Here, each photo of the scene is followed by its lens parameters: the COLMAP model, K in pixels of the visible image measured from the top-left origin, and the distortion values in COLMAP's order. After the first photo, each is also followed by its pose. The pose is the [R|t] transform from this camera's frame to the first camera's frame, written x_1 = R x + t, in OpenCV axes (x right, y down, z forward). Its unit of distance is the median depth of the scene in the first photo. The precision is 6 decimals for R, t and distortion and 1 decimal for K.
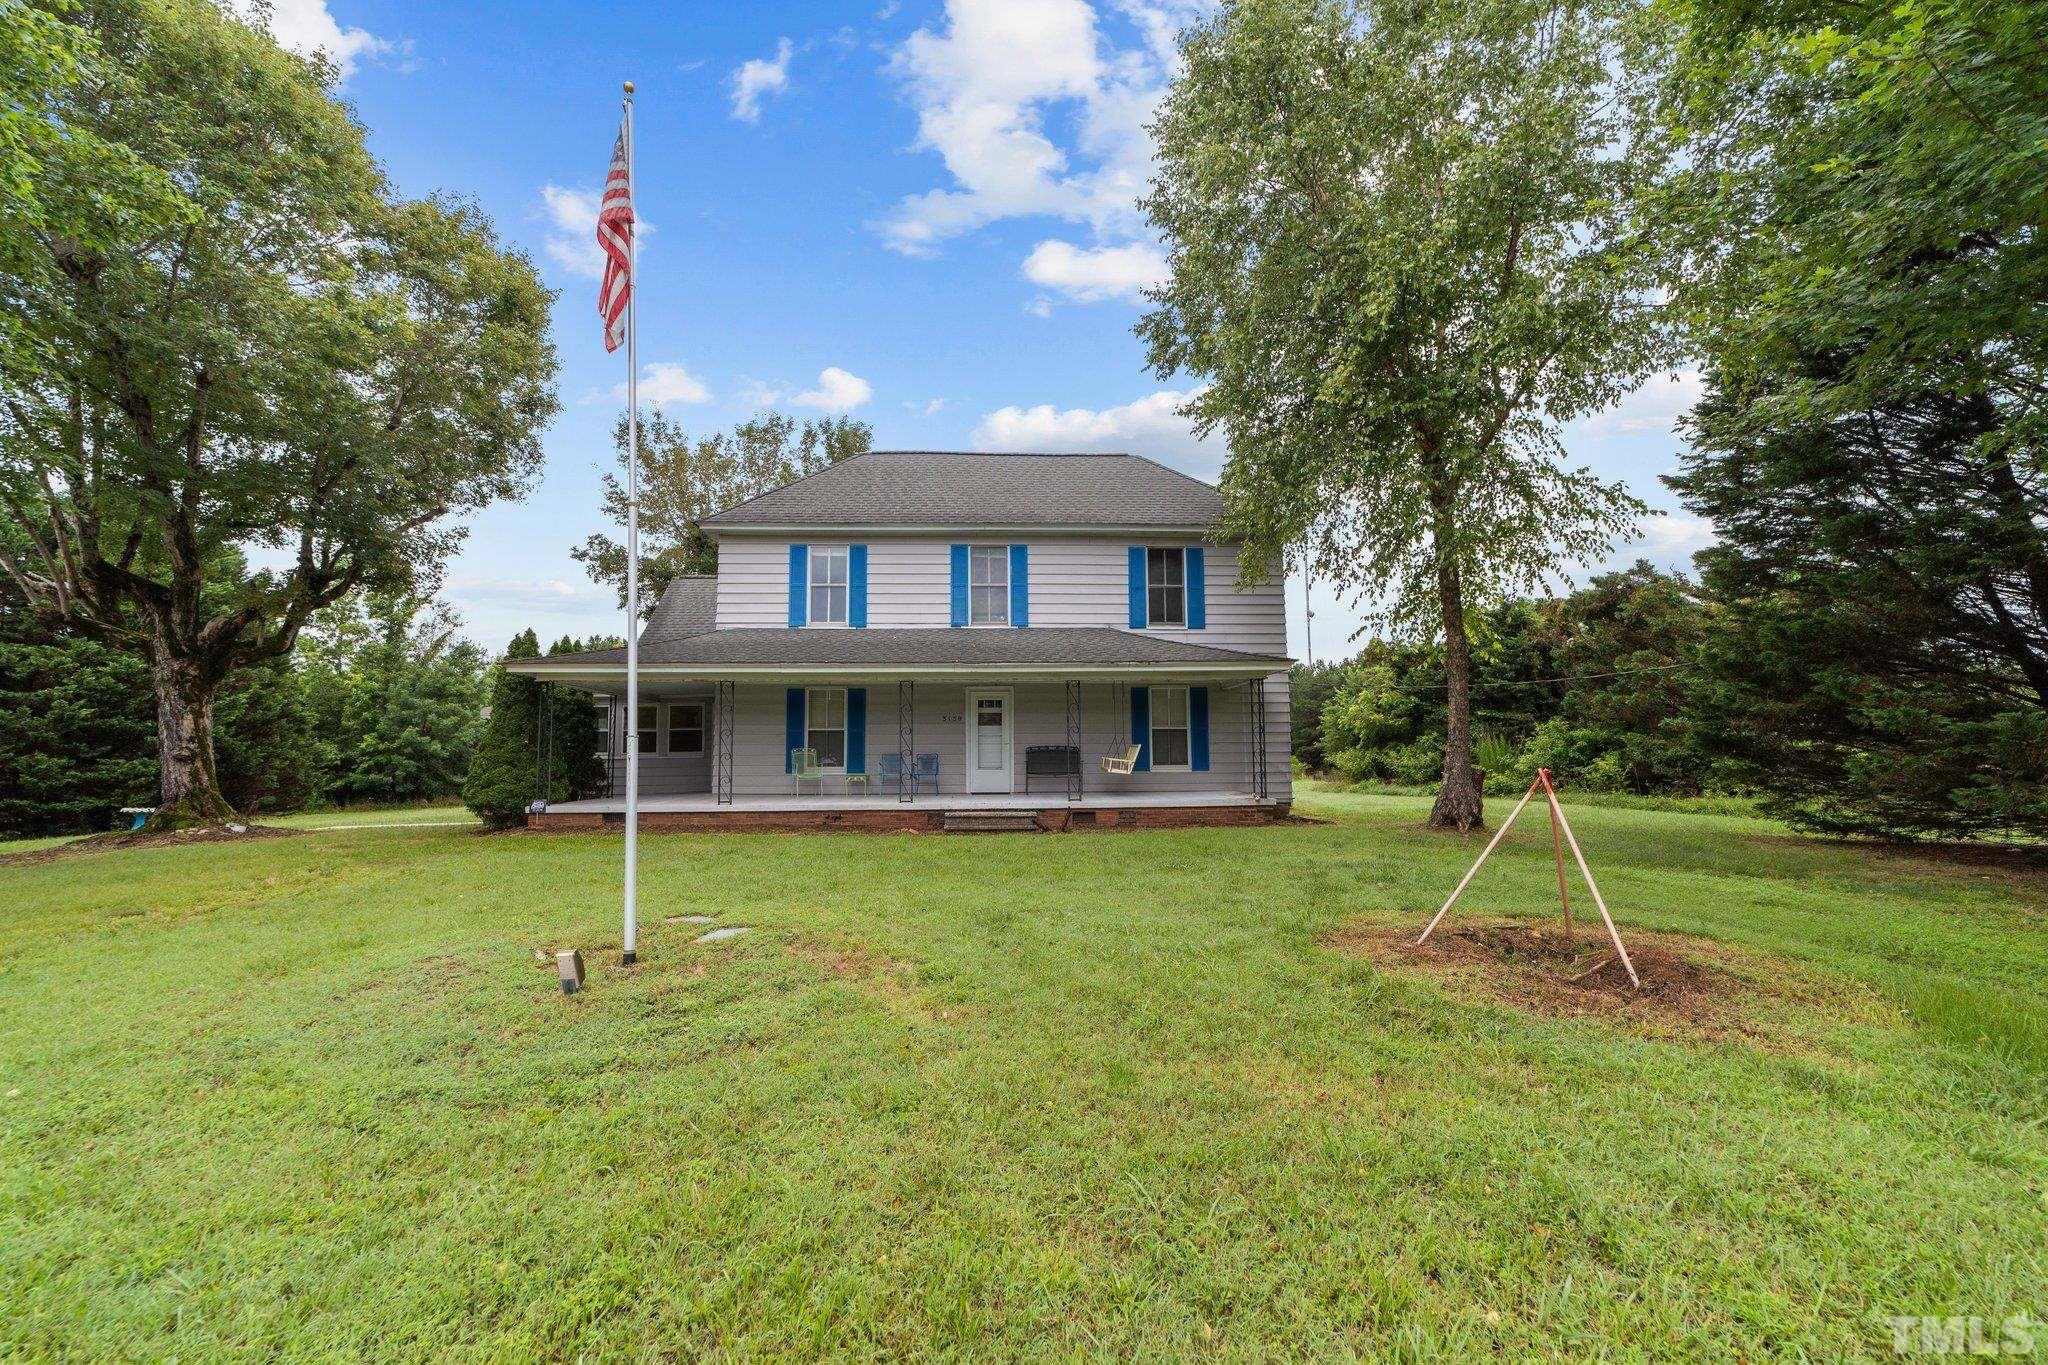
lens RADIAL K [[830.8, 0, 1016.3], [0, 830.8, 677.0], [0, 0, 1]] dist [-0.003415, 0.000049]
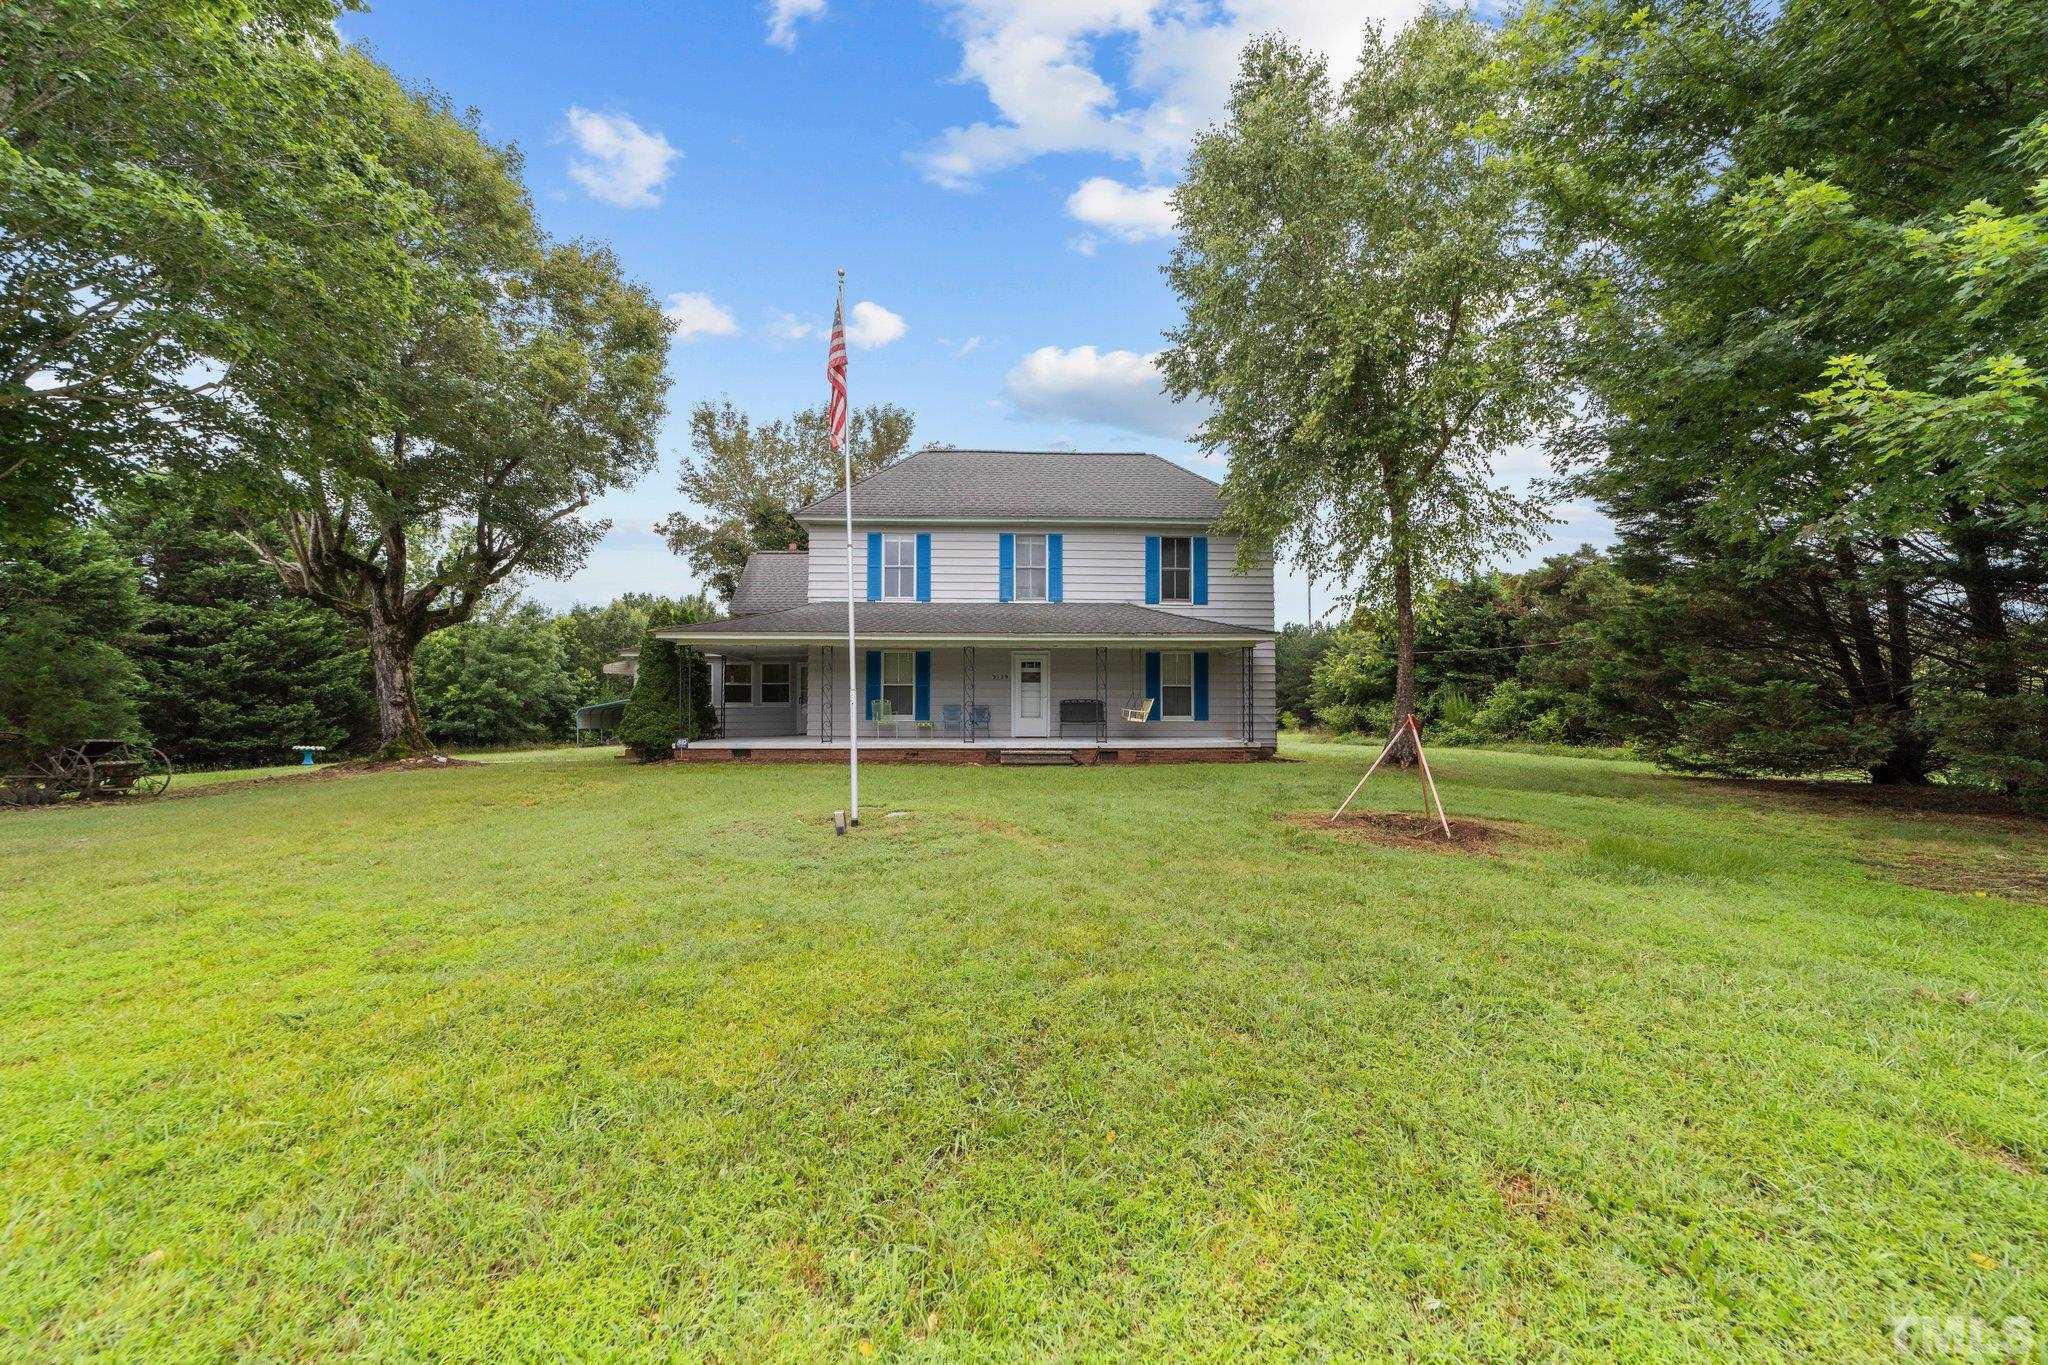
lens RADIAL K [[803.8, 0, 1024.0], [0, 803.8, 682.5], [0, 0, 1]] dist [-0.005702, -0.000168]
pose [[0.999968, 0.007838, -0.001431, -0.040180], [-0.007738, 0.998173, 0.059919, -0.012978], [0.001898, -0.059906, 0.998202, -0.188047]]
